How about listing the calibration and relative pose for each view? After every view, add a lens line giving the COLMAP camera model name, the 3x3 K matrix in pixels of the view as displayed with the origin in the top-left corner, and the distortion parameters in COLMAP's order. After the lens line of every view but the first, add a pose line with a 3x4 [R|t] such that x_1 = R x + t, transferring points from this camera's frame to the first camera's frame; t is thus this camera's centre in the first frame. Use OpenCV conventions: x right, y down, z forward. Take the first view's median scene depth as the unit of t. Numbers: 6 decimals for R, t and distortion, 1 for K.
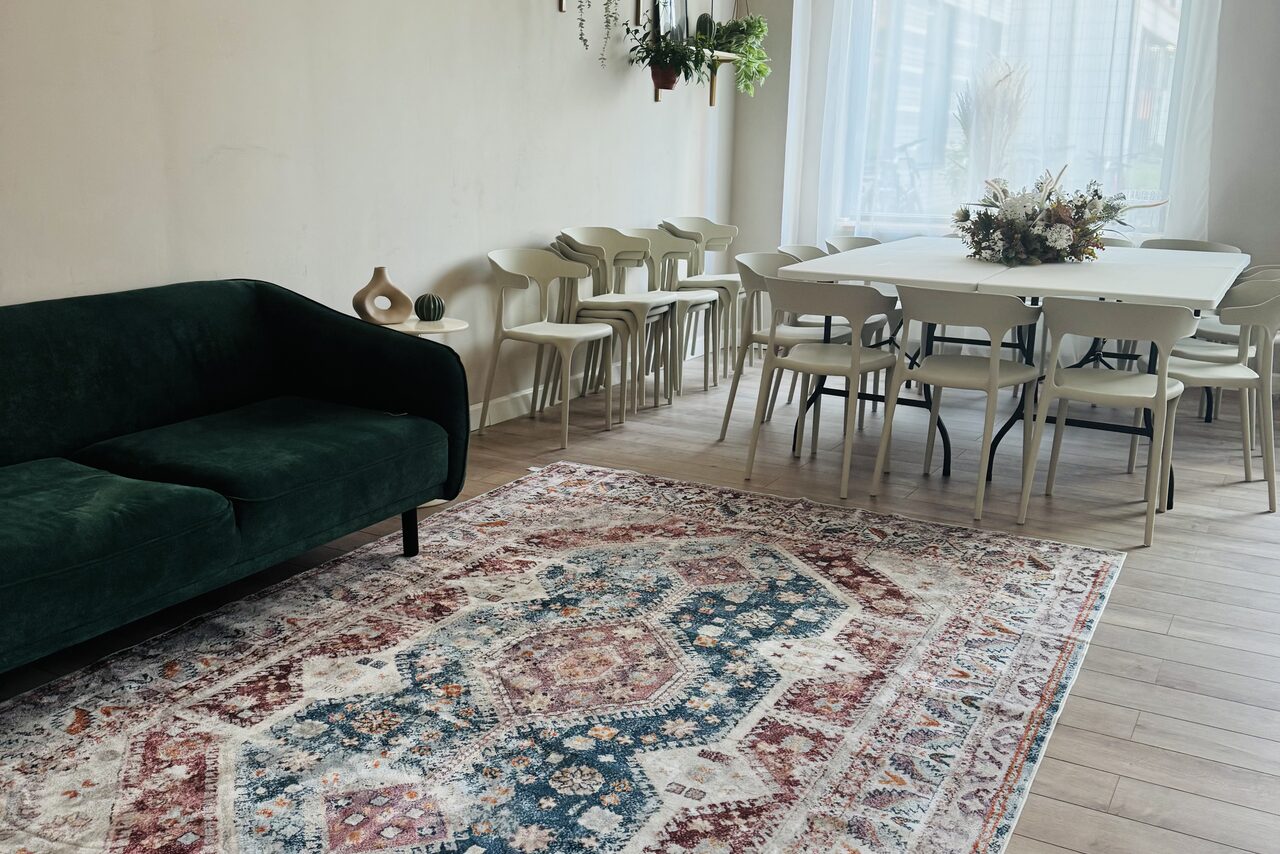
lens RADIAL K [[1204.2, 0, 628.0], [0, 1204.2, 424.3], [0, 0, 1]] dist [0.182068, -0.263744]
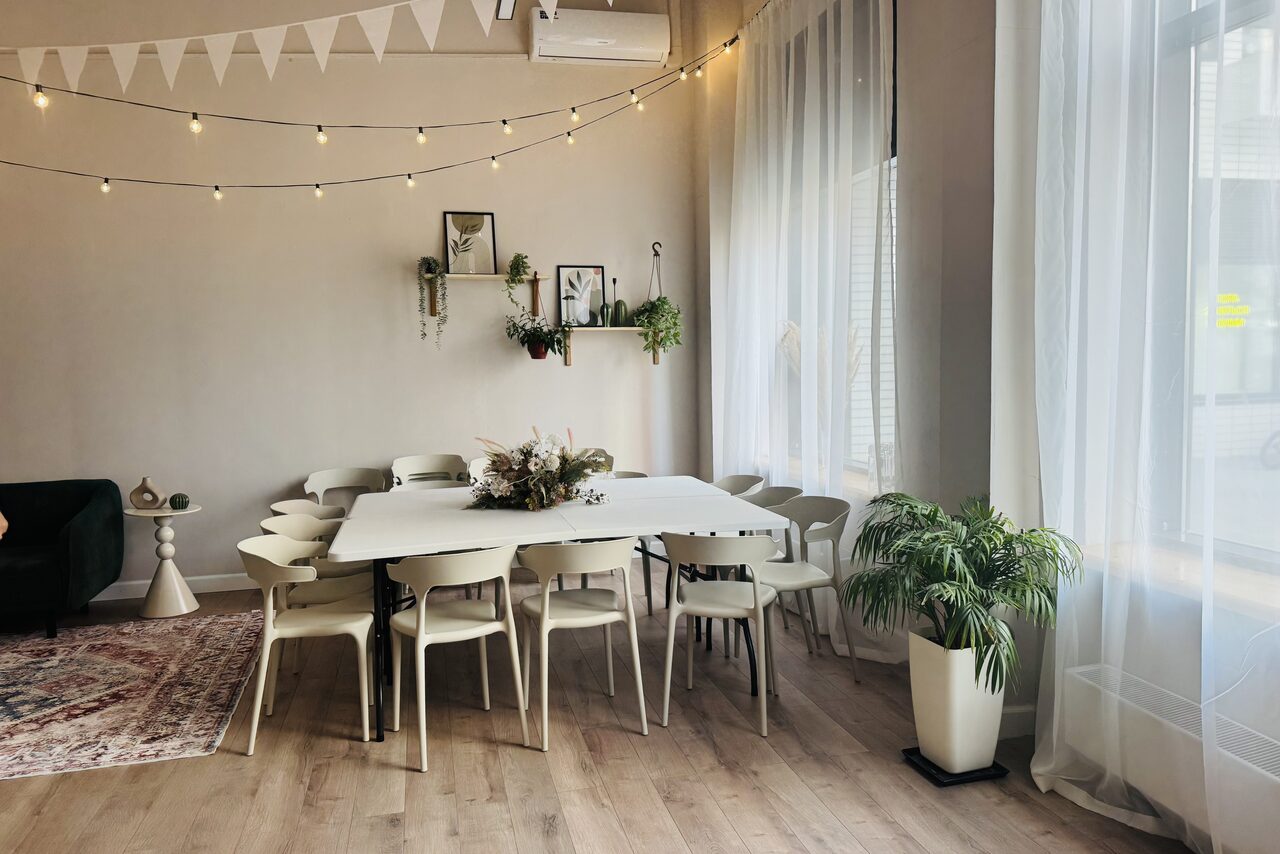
lens RADIAL K [[911.1, 0, 637.5], [0, 911.1, 436.1], [0, 0, 1]] dist [0.078484, -0.073439]
pose [[0.663291, 0.027438, -0.747858, 1.342532], [-0.145115, 0.985075, -0.092565, -0.173567], [0.734157, 0.169923, 0.657373, 0.663462]]
